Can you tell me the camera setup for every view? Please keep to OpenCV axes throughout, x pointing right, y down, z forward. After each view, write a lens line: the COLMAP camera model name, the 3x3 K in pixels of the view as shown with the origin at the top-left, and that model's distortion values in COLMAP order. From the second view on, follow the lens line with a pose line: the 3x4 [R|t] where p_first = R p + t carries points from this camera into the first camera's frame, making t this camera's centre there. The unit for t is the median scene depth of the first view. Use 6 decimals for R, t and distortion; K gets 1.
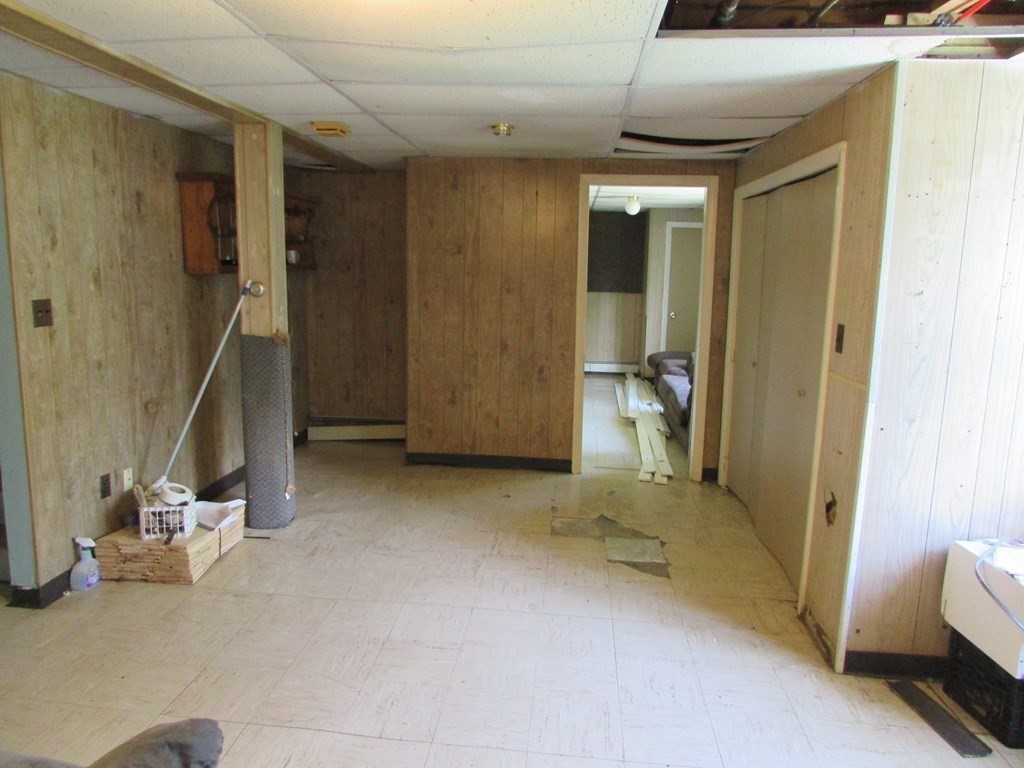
lens RADIAL K [[732.5, 0, 512.0], [0, 732.5, 384.0], [0, 0, 1]] dist [-0.029248, 0.006461]
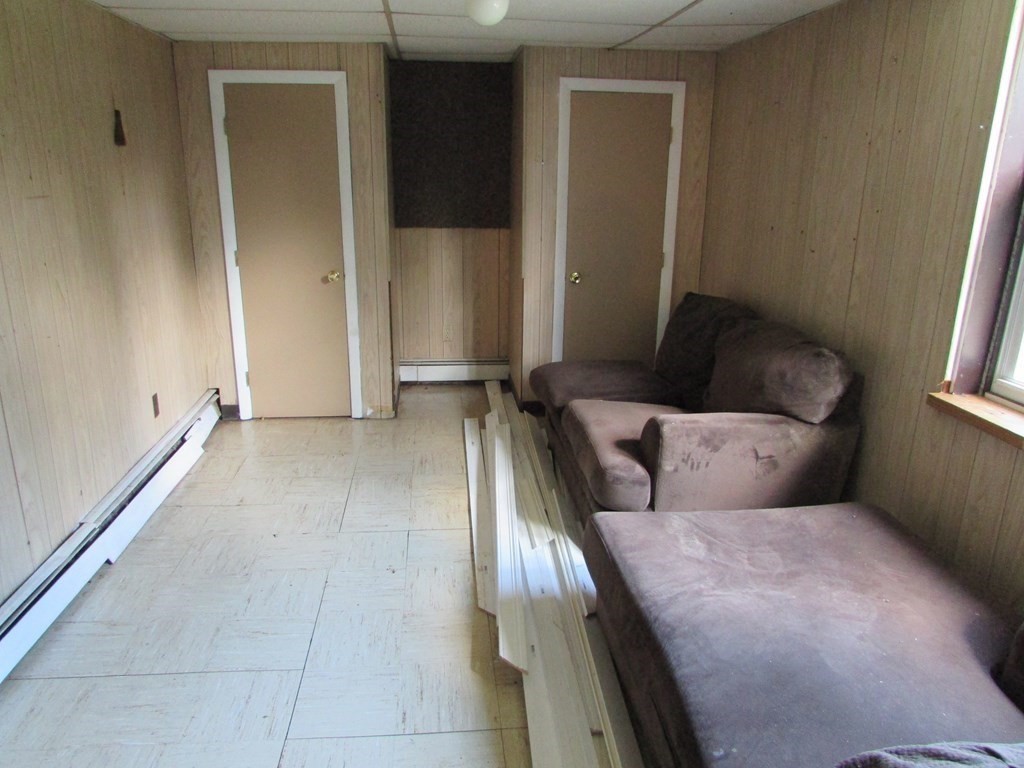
lens RADIAL K [[732.5, 0, 512.0], [0, 732.5, 384.0], [0, 0, 1]] dist [-0.029248, 0.006461]
pose [[0.981294, -0.057157, 0.183837, 0.078647], [0.034562, 0.991700, 0.123841, -0.080262], [-0.189389, -0.115170, 0.975124, 0.490403]]
